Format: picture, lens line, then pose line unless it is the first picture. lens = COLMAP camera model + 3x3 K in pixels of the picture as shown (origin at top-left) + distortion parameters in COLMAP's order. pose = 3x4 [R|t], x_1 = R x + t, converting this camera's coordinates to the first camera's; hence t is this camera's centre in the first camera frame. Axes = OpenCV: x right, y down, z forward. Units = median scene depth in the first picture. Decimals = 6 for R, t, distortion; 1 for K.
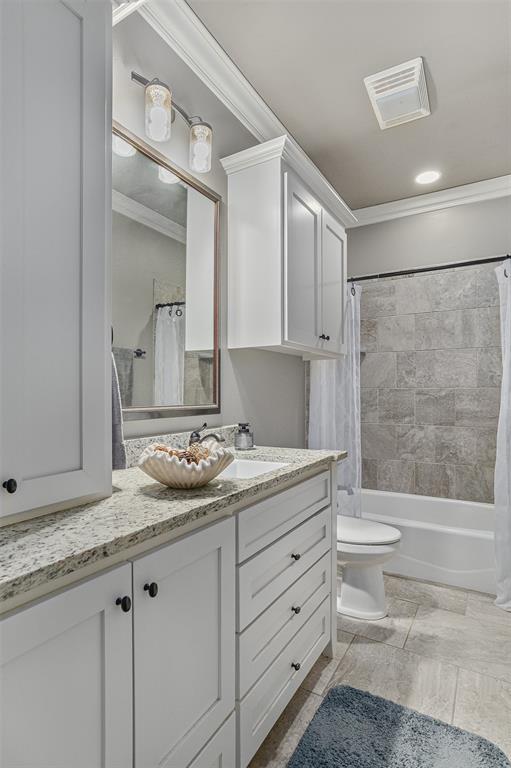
lens RADIAL K [[394.7, 0, 257.4], [0, 394.7, 386.7], [0, 0, 1]] dist [-0.002550, 0.001956]
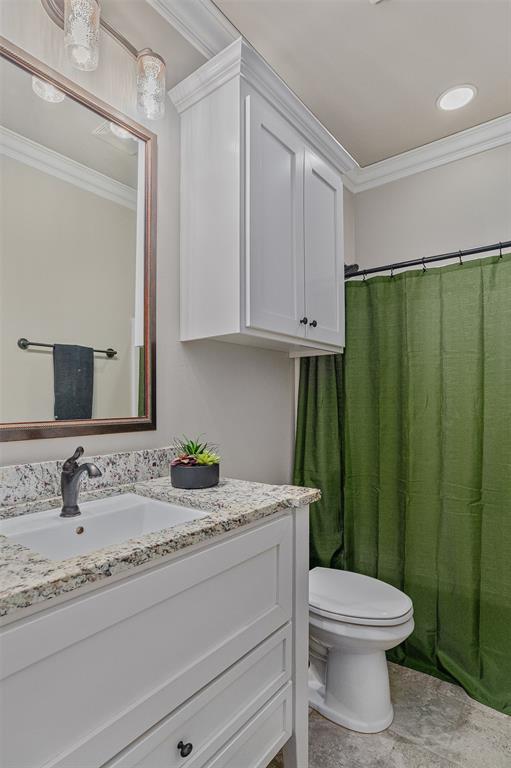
lens RADIAL K [[394.7, 0, 252.7], [0, 394.7, 387.7], [0, 0, 1]] dist [-0.002550, 0.001956]
pose [[0.990997, -0.010711, -0.133458, 0.162601], [0.009448, 0.999904, -0.010093, -0.000305], [0.133554, 0.008741, 0.991003, 0.272990]]
